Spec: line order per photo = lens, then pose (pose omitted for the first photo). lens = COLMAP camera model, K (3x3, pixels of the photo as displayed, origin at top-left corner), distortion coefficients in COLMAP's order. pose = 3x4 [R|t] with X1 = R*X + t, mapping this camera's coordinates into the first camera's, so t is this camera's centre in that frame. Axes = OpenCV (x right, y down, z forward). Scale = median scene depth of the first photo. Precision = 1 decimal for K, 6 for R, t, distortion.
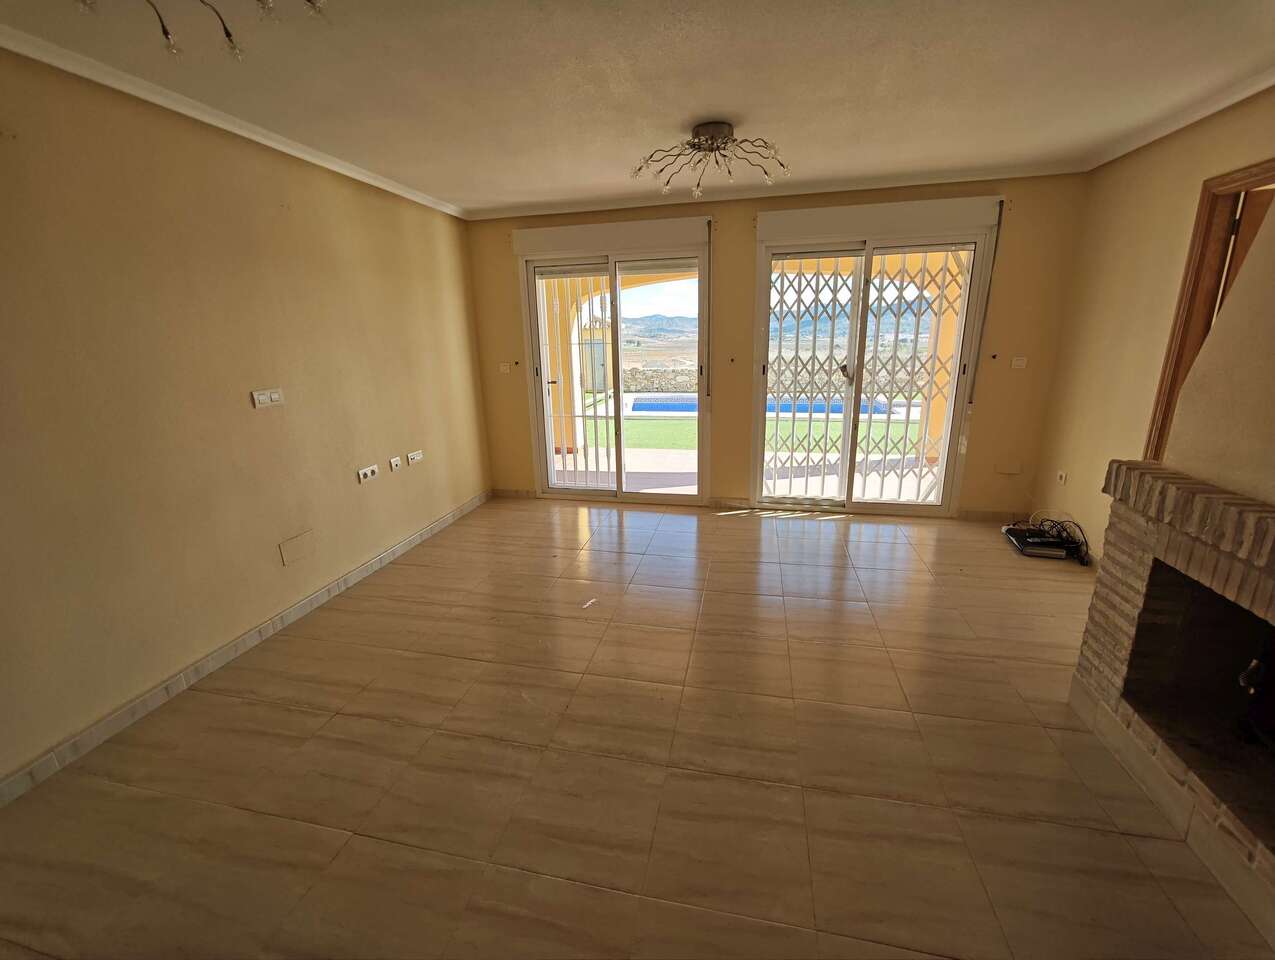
lens RADIAL K [[532.2, 0, 623.9], [0, 532.2, 489.7], [0, 0, 1]] dist [-0.007756, 0.002417]
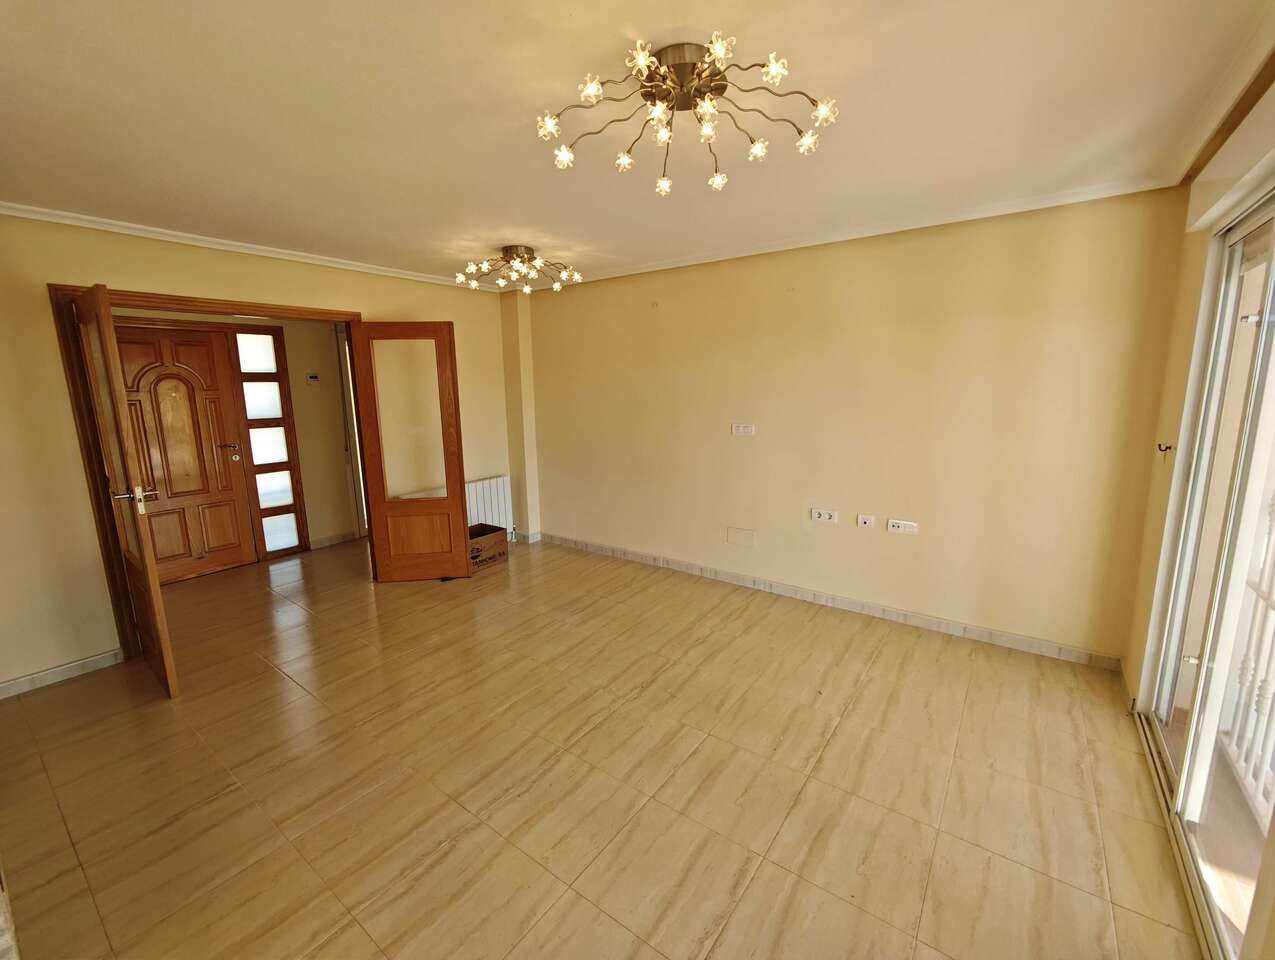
lens RADIAL K [[532.2, 0, 631.6], [0, 532.2, 483.3], [0, 0, 1]] dist [-0.007756, 0.002417]
pose [[-0.393002, 0.196597, -0.898276, 1.117325], [-0.237164, 0.922156, 0.305584, -0.589365], [0.888427, 0.333134, -0.315783, 1.782049]]
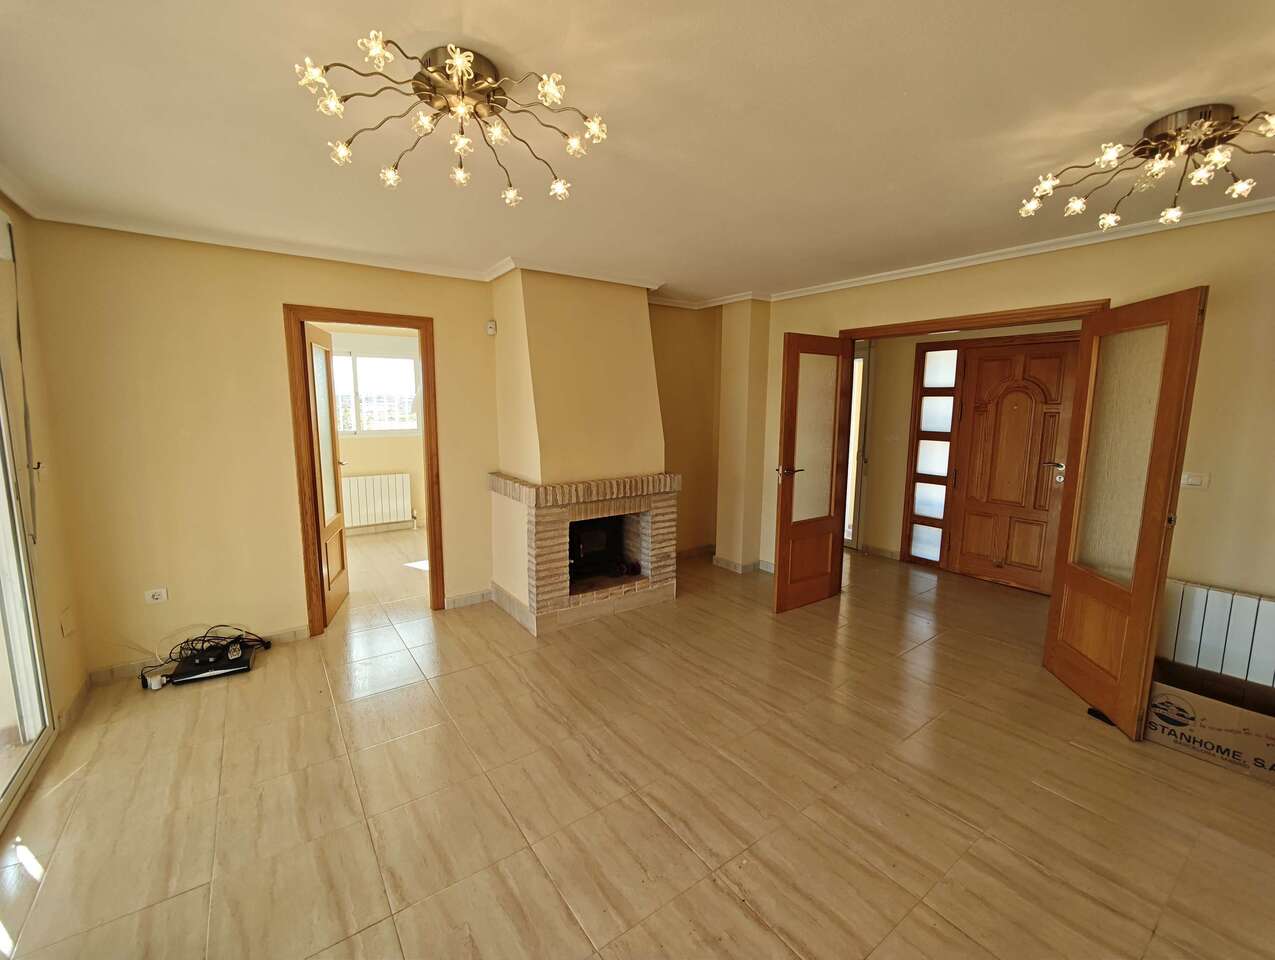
lens RADIAL K [[532.2, 0, 637.7], [0, 532.2, 482.4], [0, 0, 1]] dist [-0.007756, 0.002417]
pose [[-0.750703, -0.078551, 0.655954, -0.509689], [0.198503, 0.920205, 0.337372, -0.606929], [-0.630113, 0.383475, -0.675208, 1.975229]]
